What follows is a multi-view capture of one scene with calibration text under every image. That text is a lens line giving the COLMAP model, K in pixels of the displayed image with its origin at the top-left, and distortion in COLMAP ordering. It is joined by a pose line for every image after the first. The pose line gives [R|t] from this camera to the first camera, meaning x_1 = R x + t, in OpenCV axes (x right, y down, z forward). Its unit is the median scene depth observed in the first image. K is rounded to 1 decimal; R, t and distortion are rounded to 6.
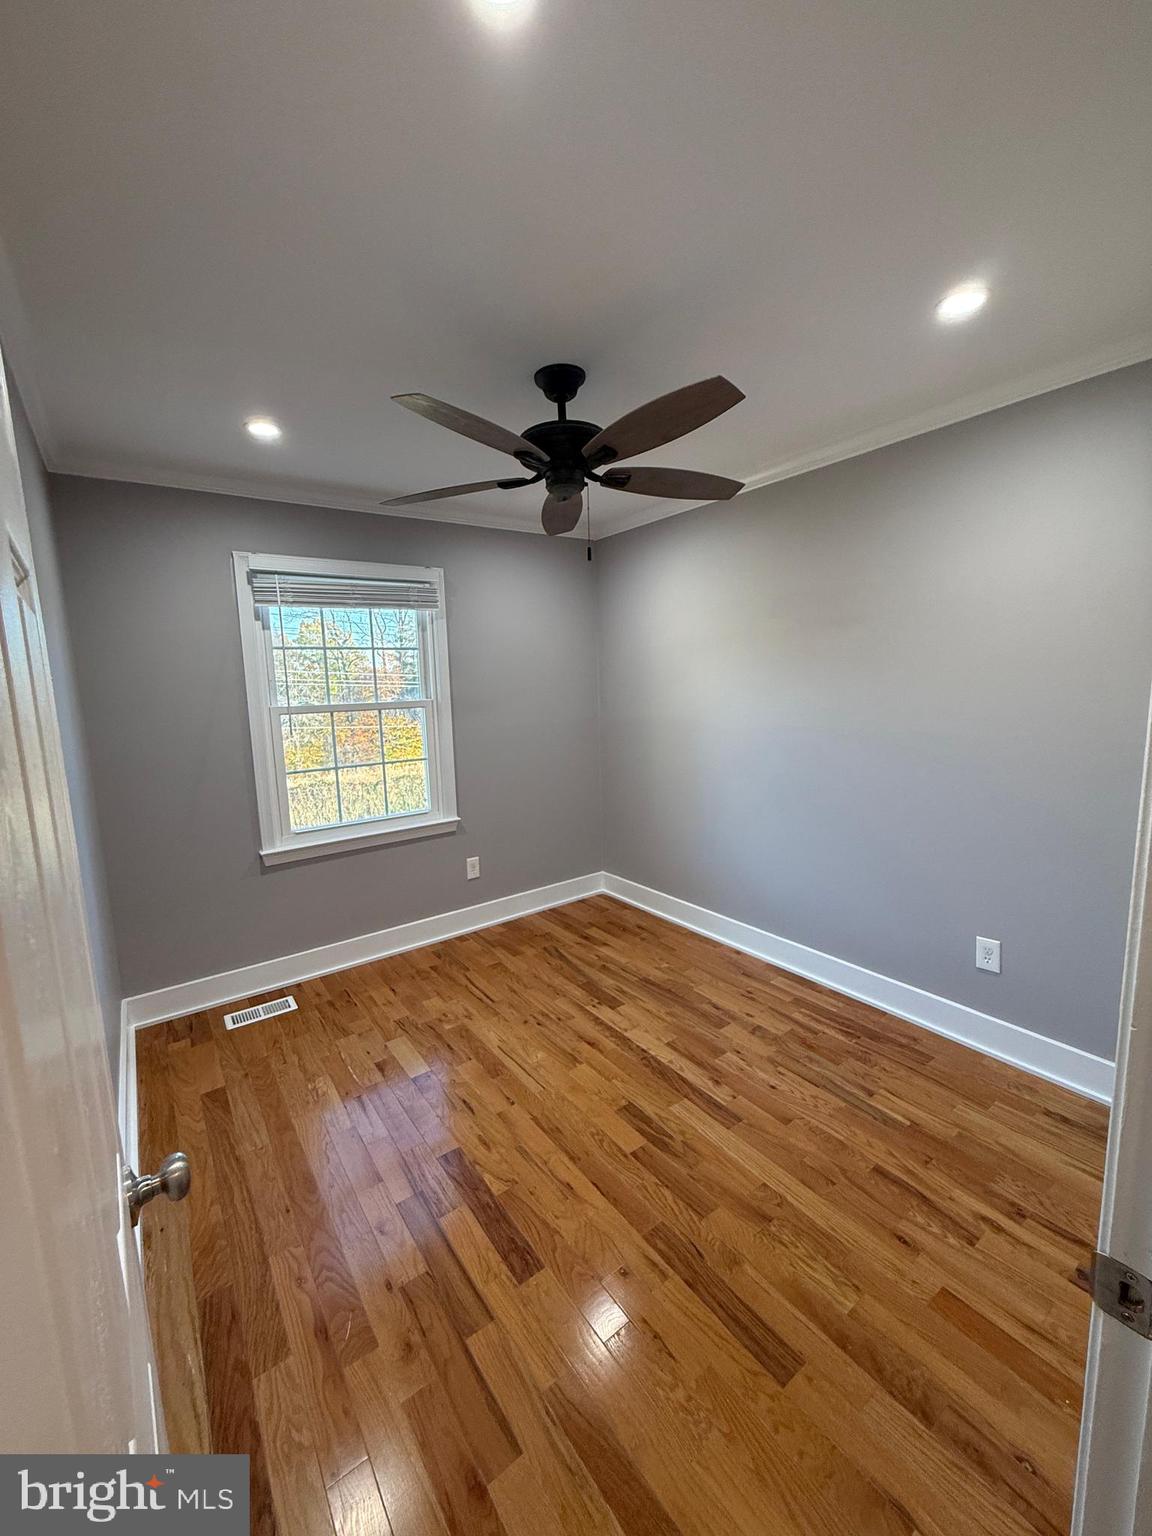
lens RADIAL K [[612.9, 0, 575.6], [0, 612.9, 761.4], [0, 0, 1]] dist [-0.000287, 0.000232]
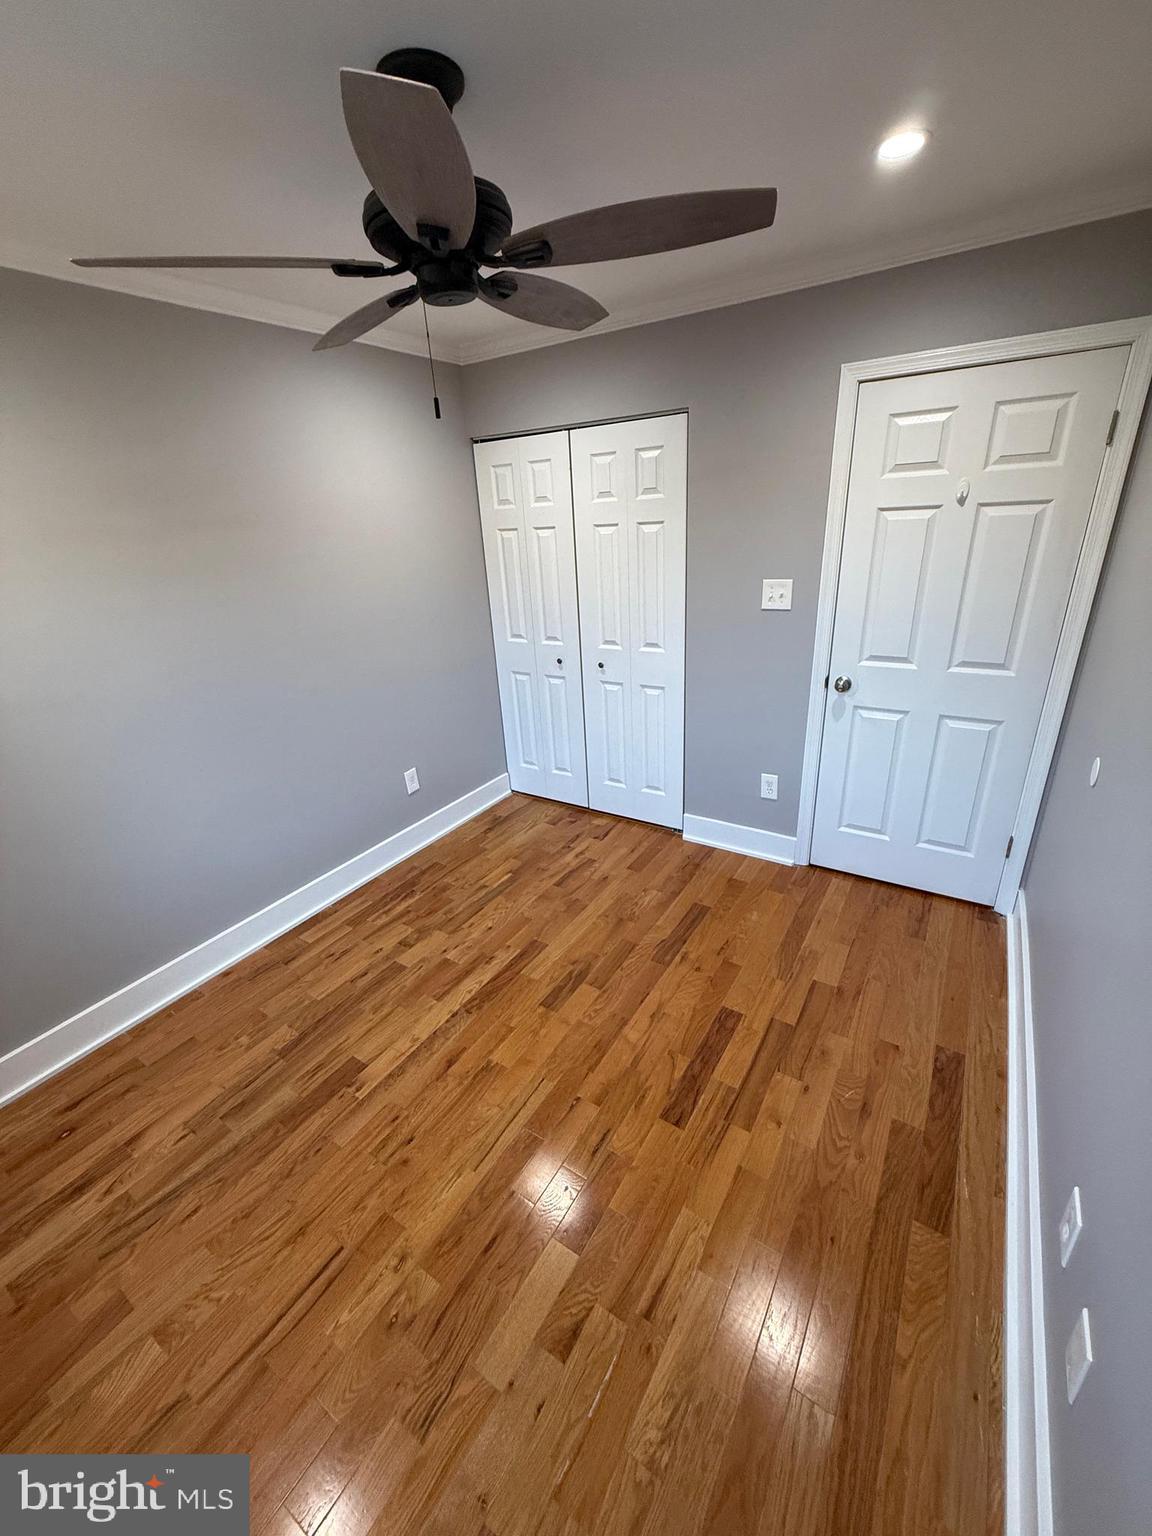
lens RADIAL K [[612.9, 0, 575.6], [0, 612.9, 761.4], [0, 0, 1]] dist [-0.000287, 0.000232]
pose [[-0.355953, -0.299655, 0.885158, -0.732285], [0.193343, 0.903087, 0.383475, -0.200745], [-0.914284, 0.307638, -0.263520, 1.103889]]
